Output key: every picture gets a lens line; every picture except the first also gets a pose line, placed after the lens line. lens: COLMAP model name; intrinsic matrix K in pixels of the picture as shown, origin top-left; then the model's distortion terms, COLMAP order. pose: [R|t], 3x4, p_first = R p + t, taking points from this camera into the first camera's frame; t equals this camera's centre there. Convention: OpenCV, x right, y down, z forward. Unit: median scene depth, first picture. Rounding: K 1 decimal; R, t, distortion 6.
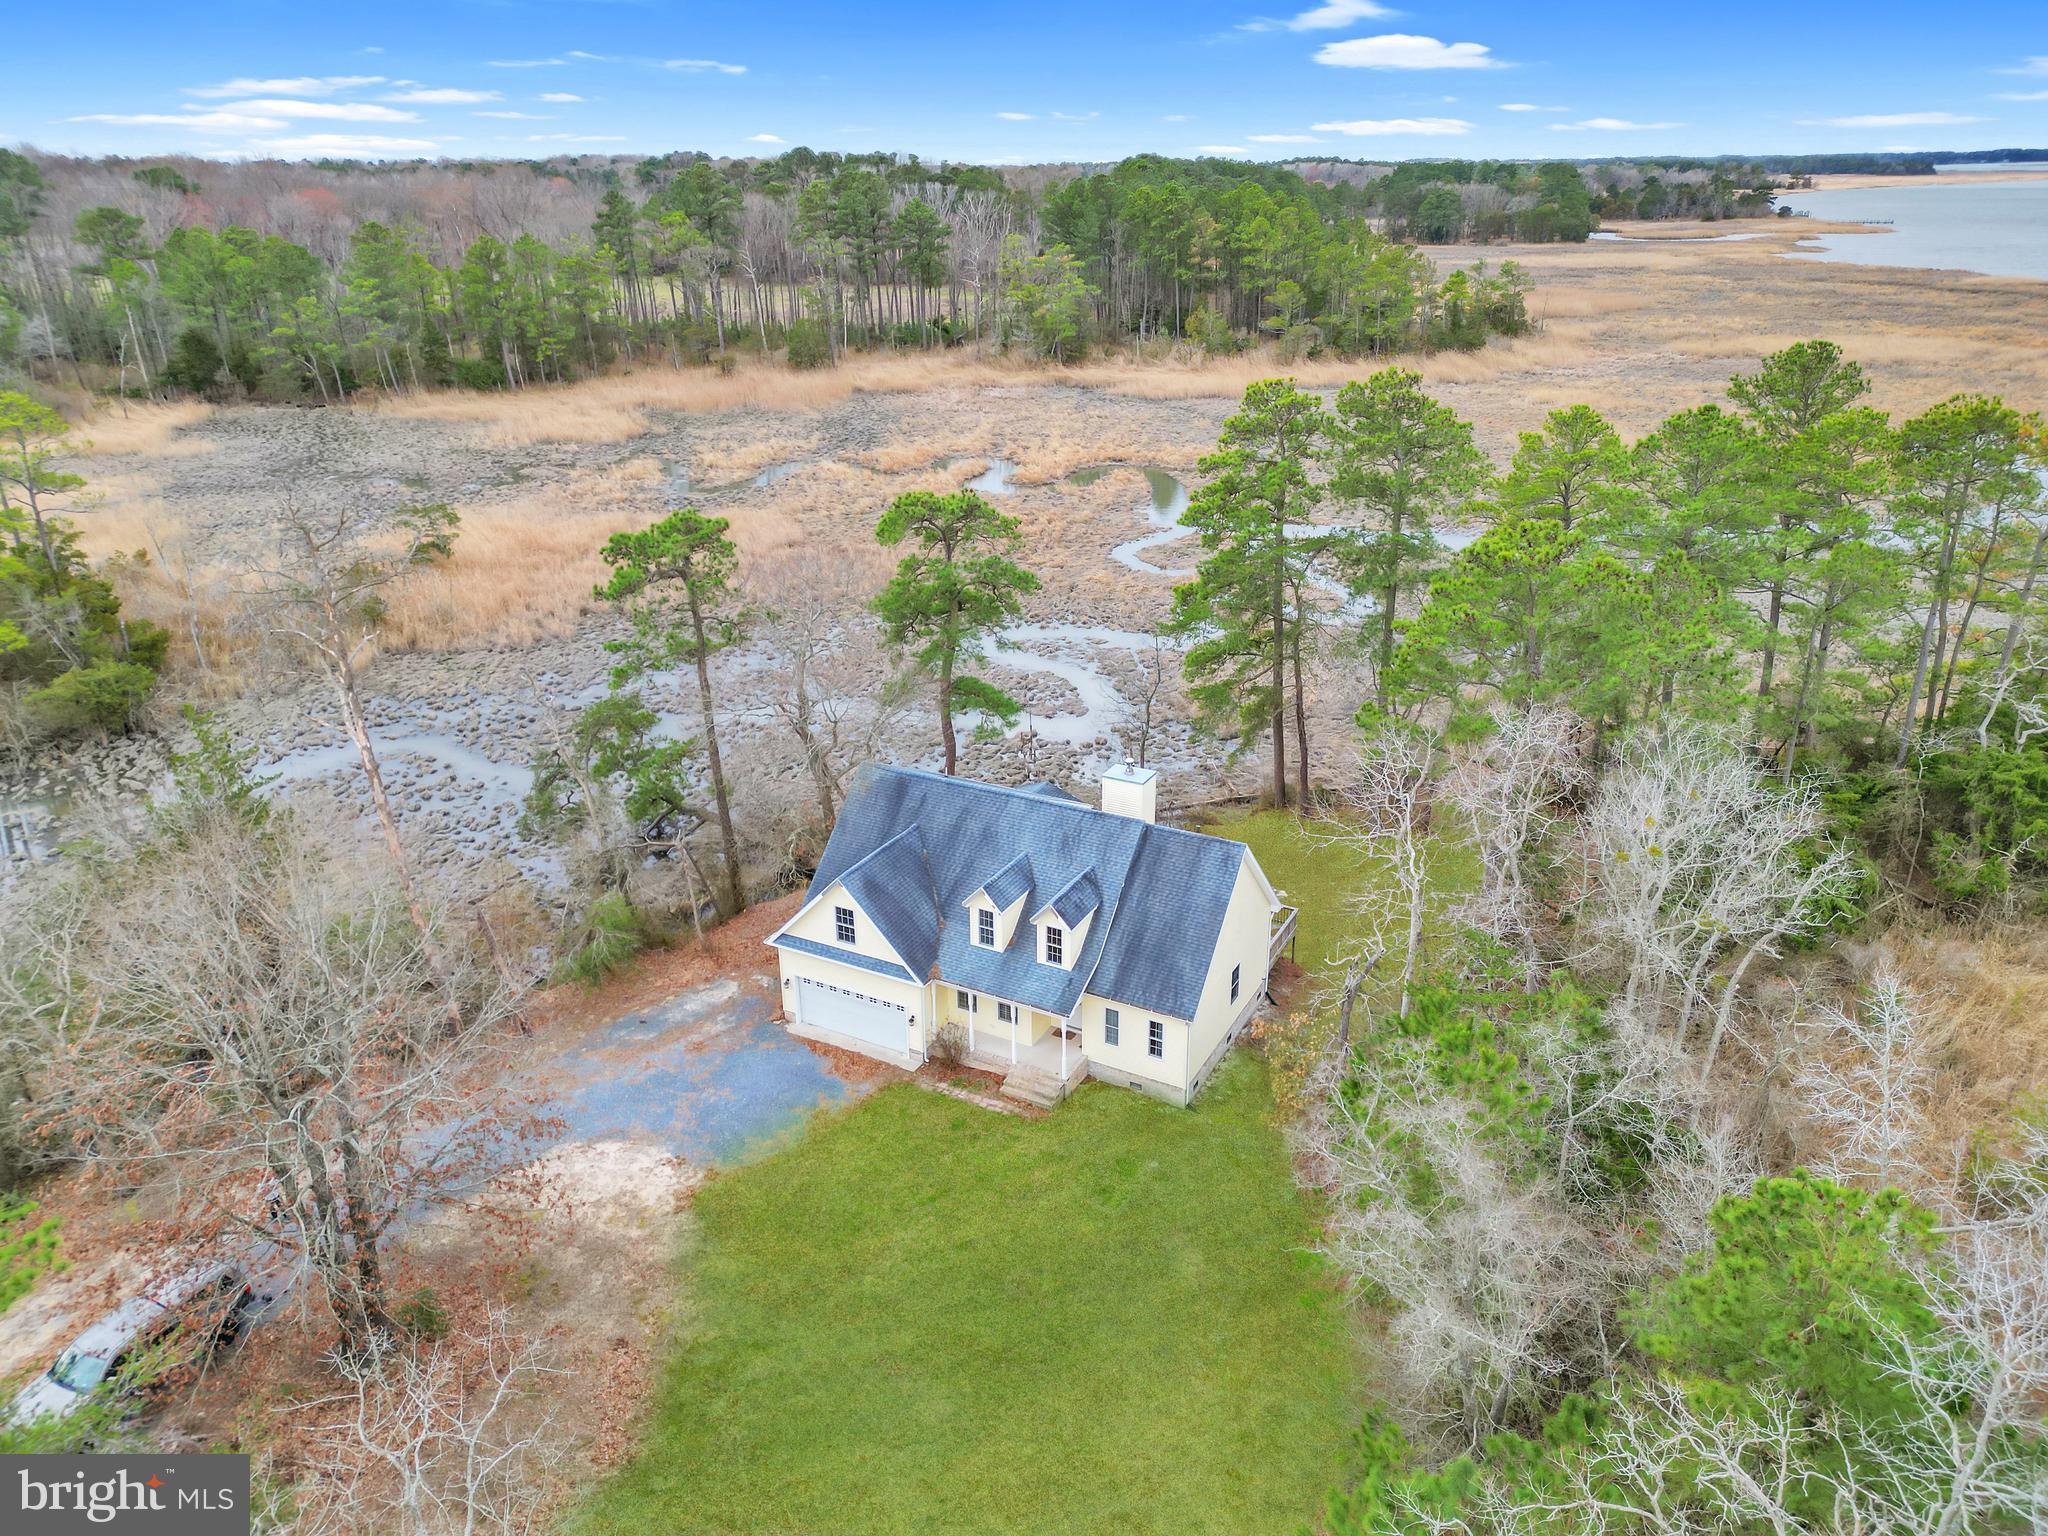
lens RADIAL K [[1396.0, 0, 1024.0], [0, 1396.0, 768.0], [0, 0, 1]] dist [0.004891, 0.003141]
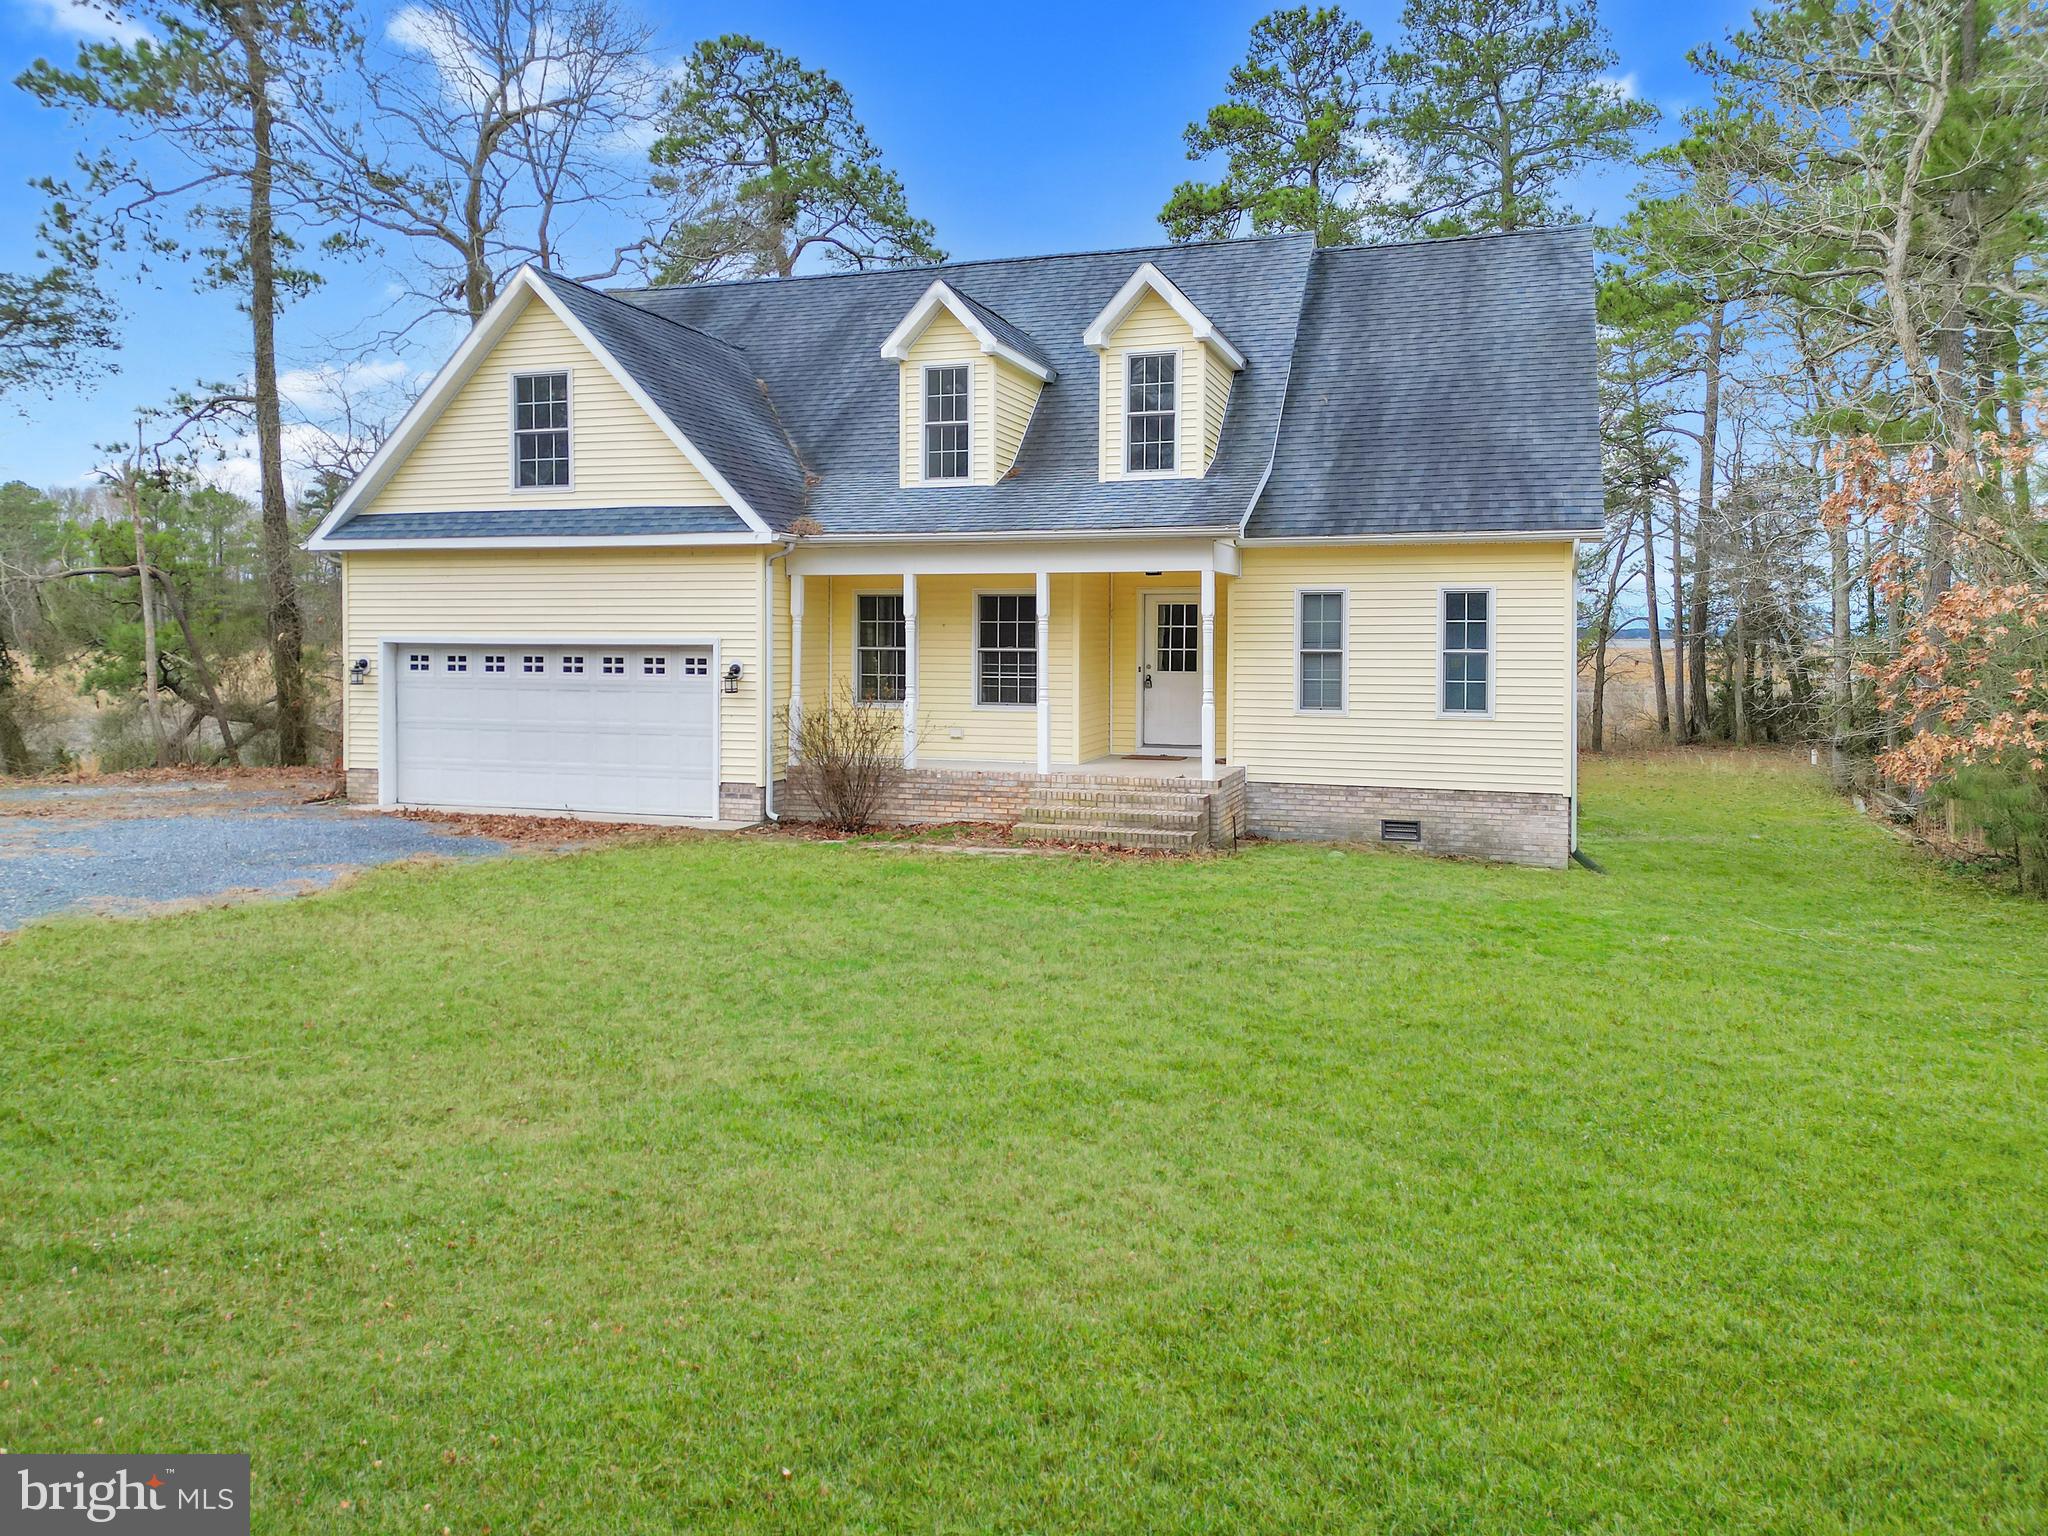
lens RADIAL K [[1420.8, 0, 1024.0], [0, 1420.8, 768.0], [0, 0, 1]] dist [0.000932, -0.085781]
pose [[0.983287, -0.000924, 0.182061, -0.074684], [0.067635, 0.930279, -0.360564, 0.332706], [-0.169034, 0.366852, 0.914794, 0.694258]]
